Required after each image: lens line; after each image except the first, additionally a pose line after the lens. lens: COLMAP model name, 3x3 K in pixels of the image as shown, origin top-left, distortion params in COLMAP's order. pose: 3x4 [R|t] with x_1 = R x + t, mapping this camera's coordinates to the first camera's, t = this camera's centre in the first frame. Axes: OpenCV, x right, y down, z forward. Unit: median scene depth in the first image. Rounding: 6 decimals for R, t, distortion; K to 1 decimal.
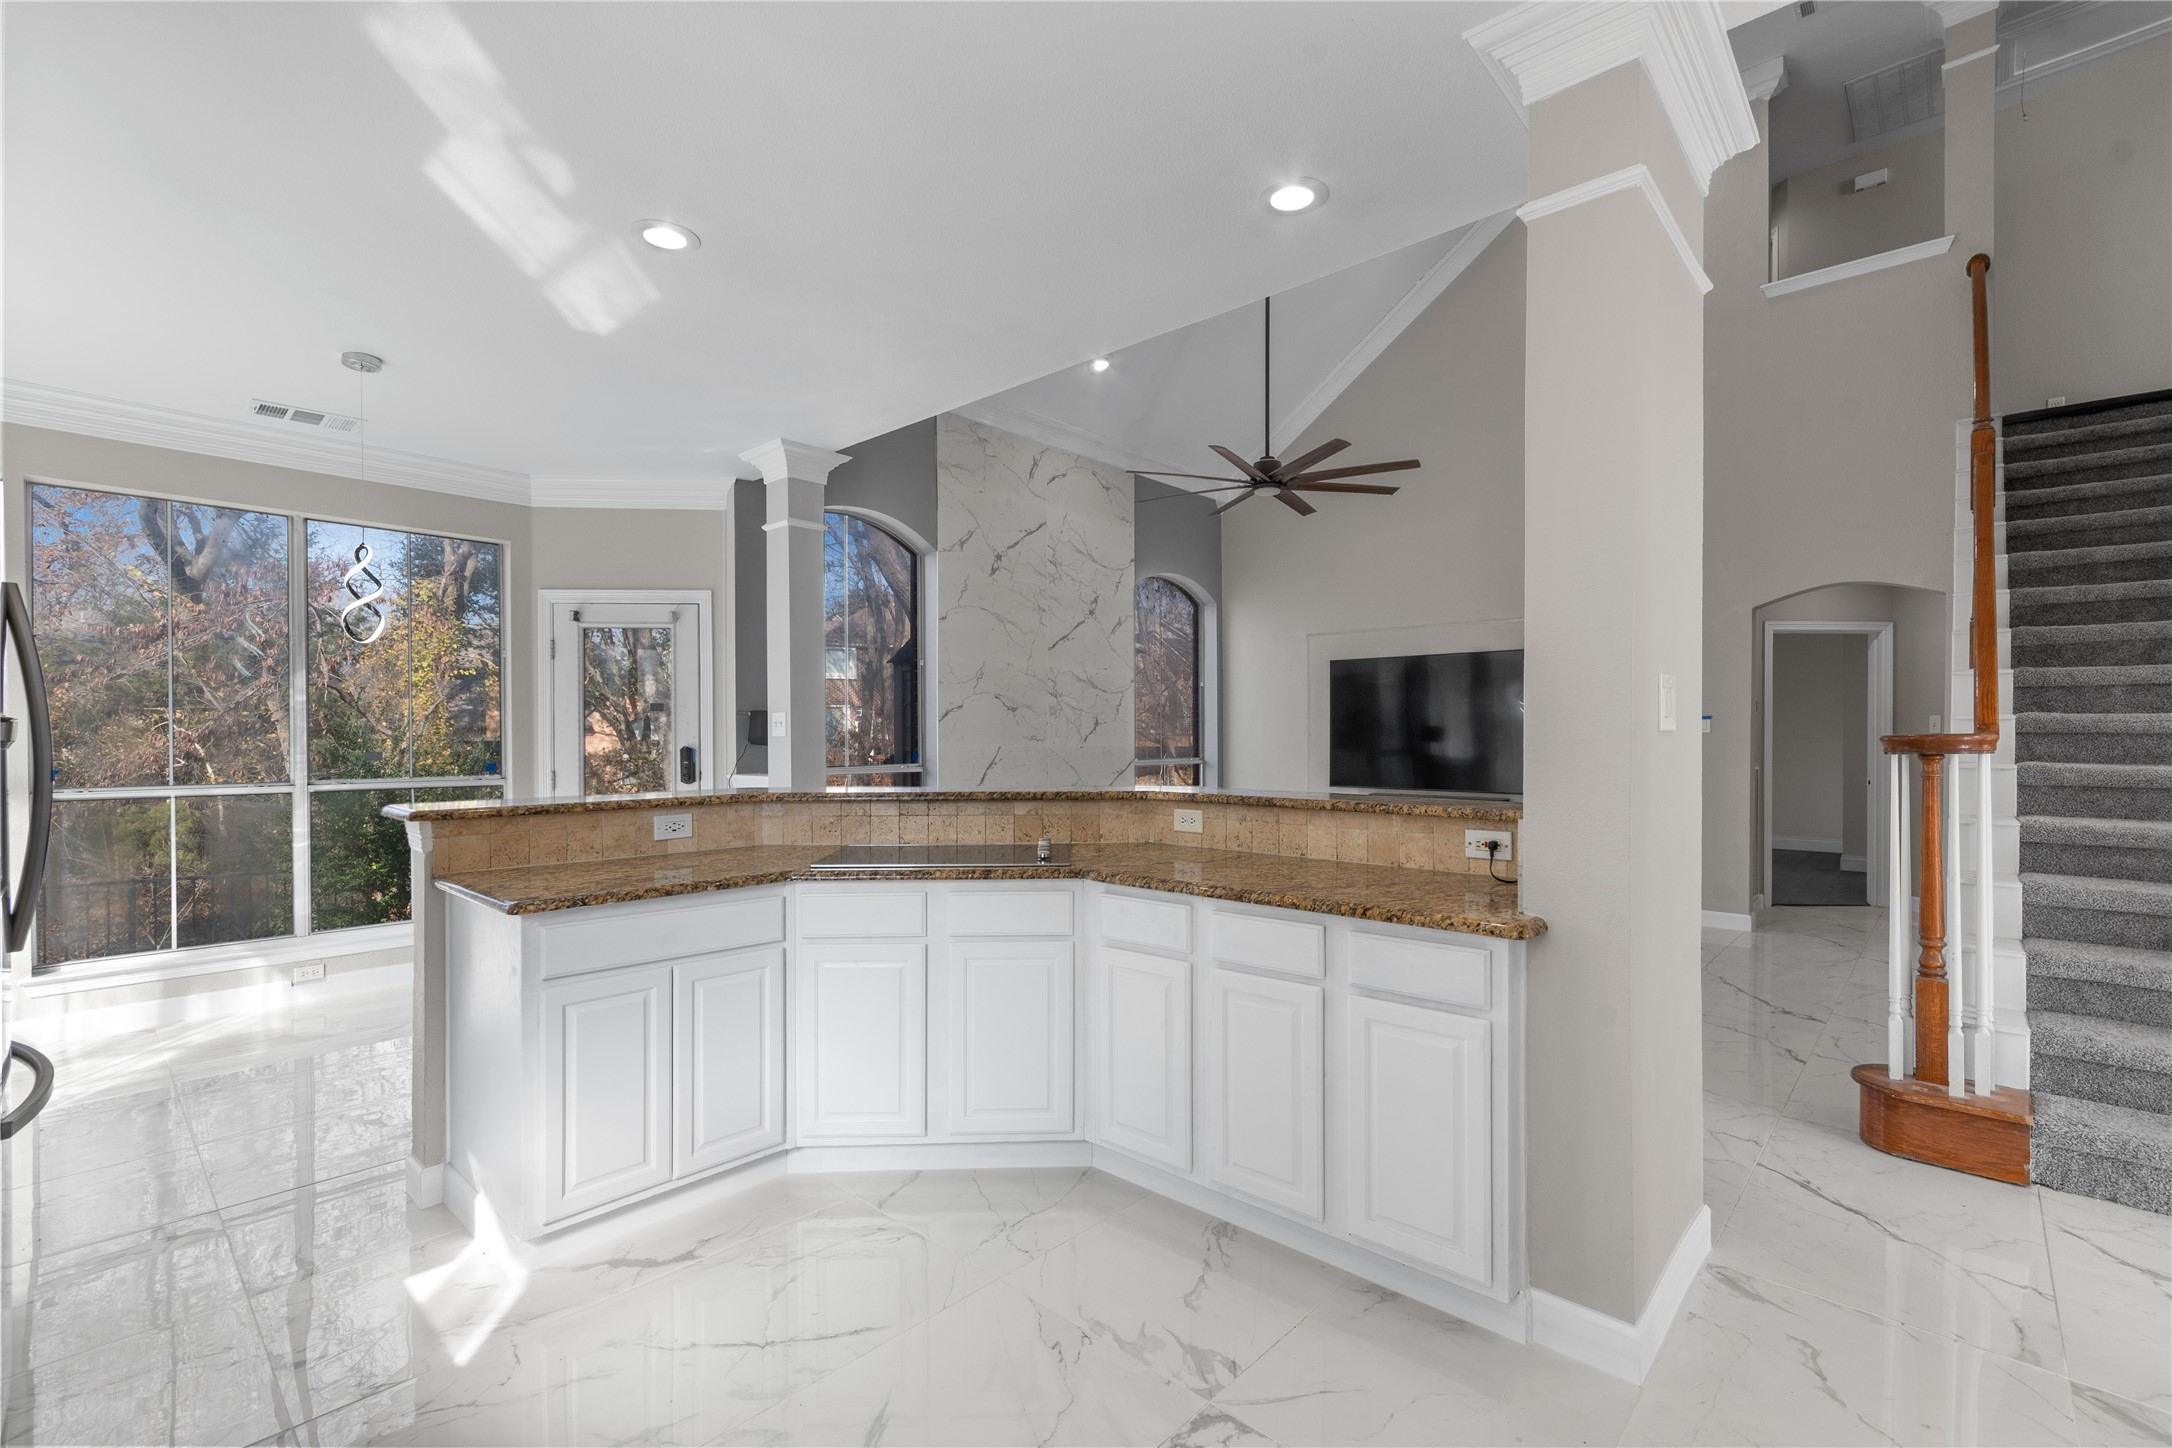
lens RADIAL K [[965.6, 0, 1084.7], [0, 965.6, 728.5], [0, 0, 1]] dist [0.011842, 0.000337]
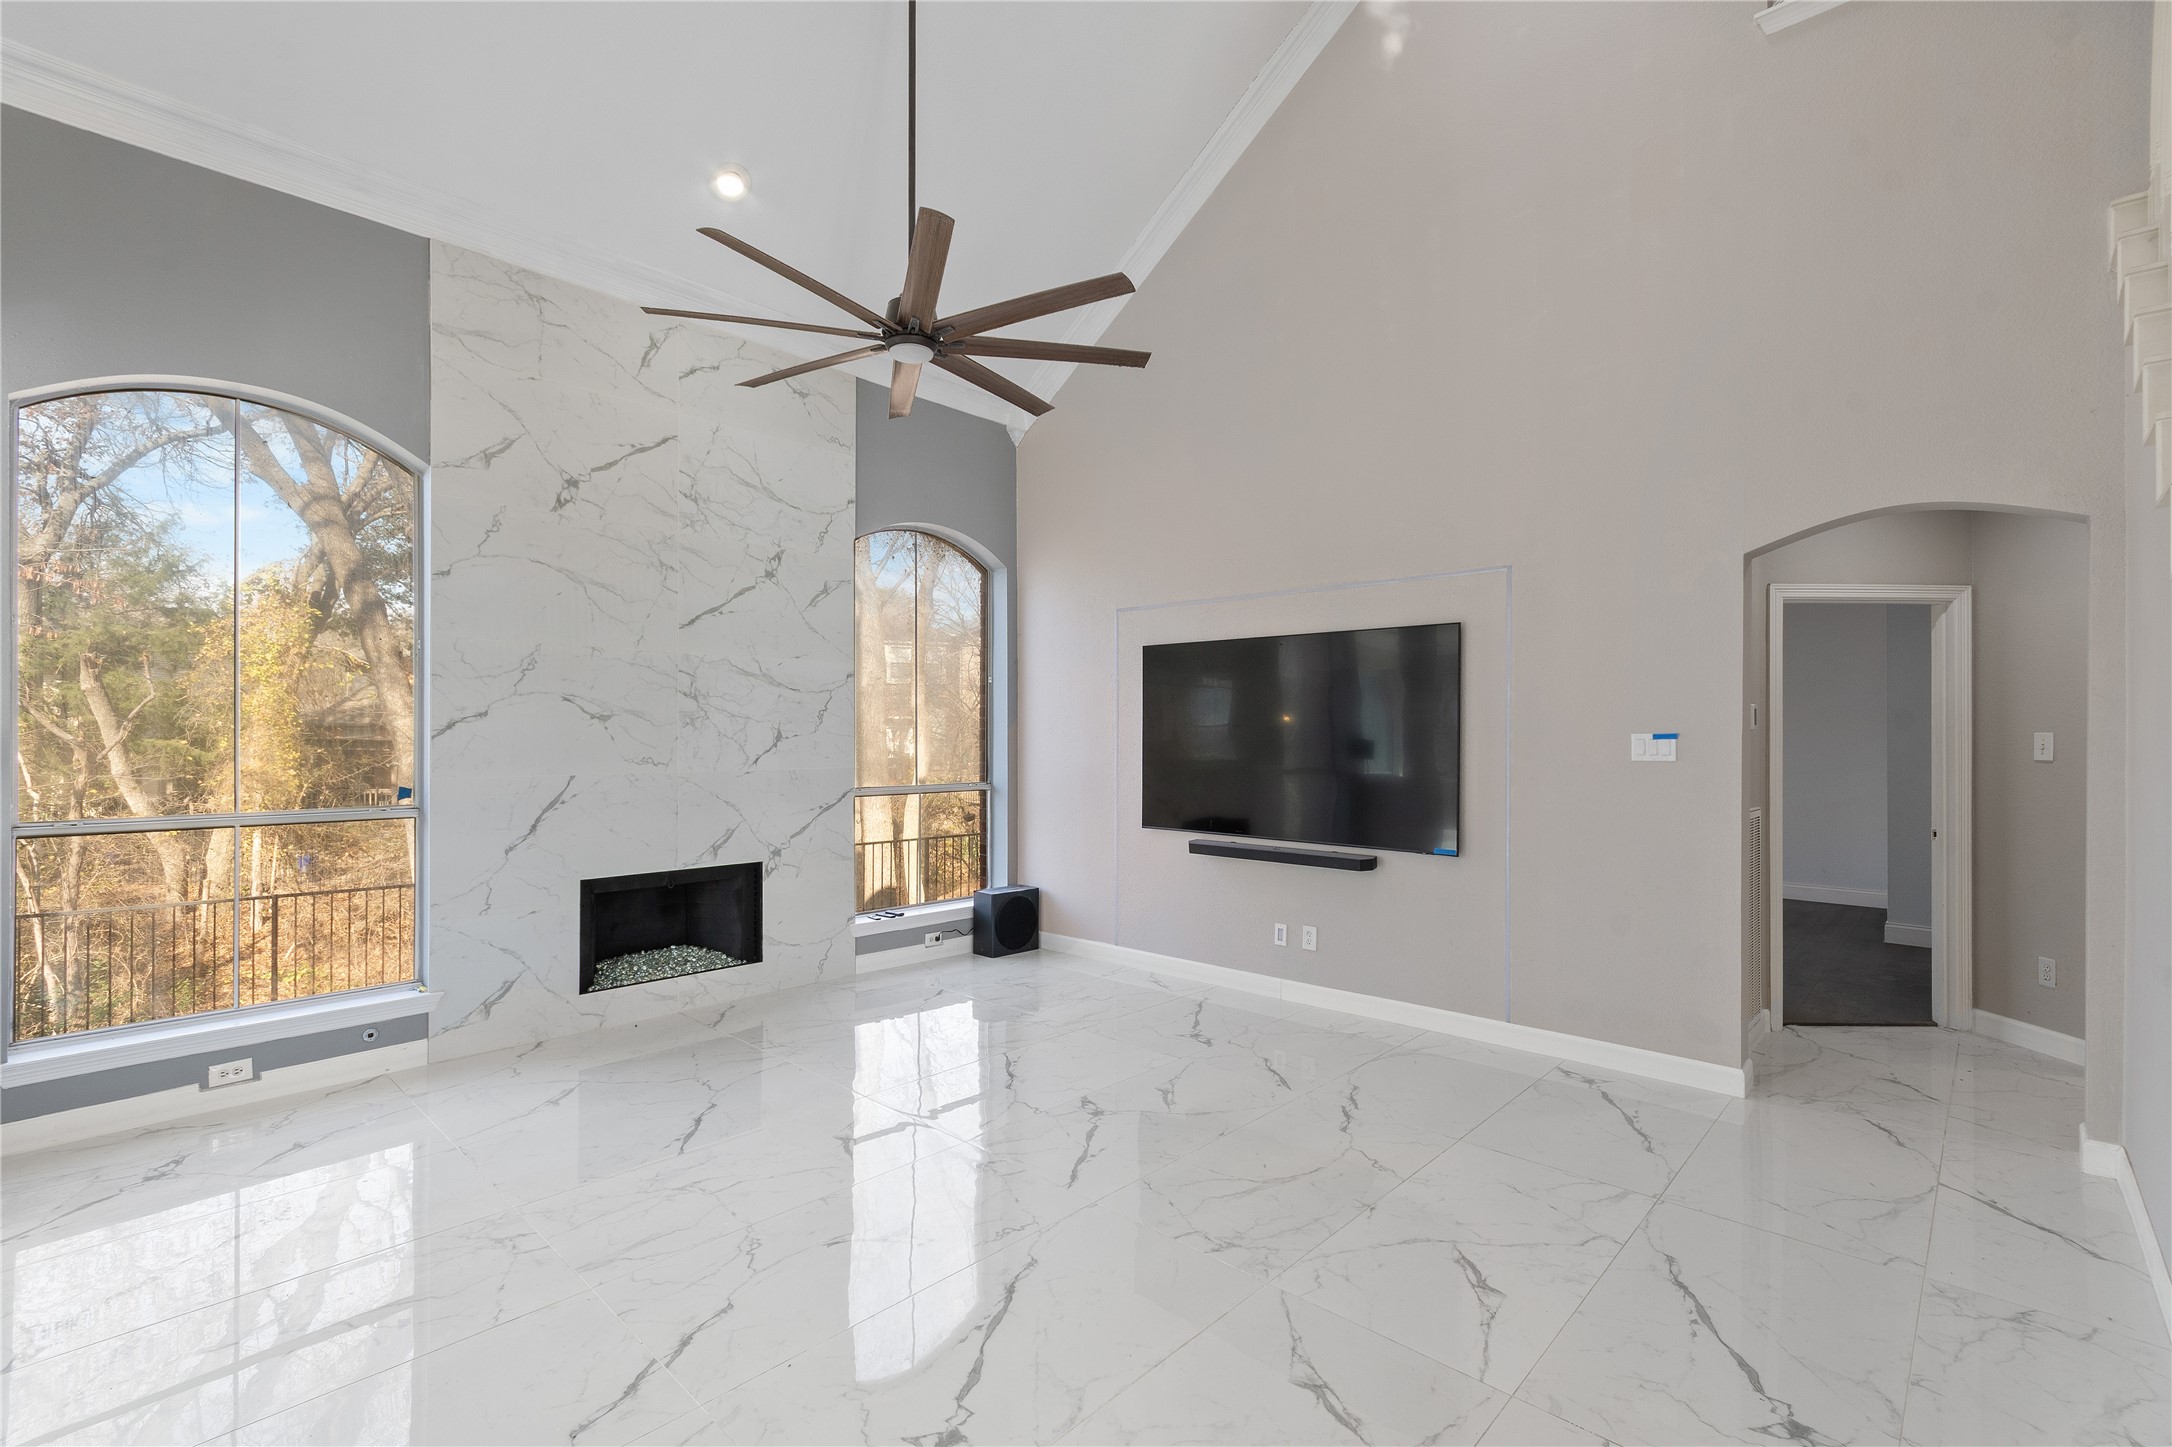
lens RADIAL K [[963.6, 0, 1082.9], [0, 963.6, 716.1], [0, 0, 1]] dist [0.010796, 0.000061]
pose [[0.999808, 0.002540, -0.019408, 0.247699], [-0.002700, 0.999962, -0.008249, -0.015657], [0.019386, 0.008299, 0.999778, 0.336498]]
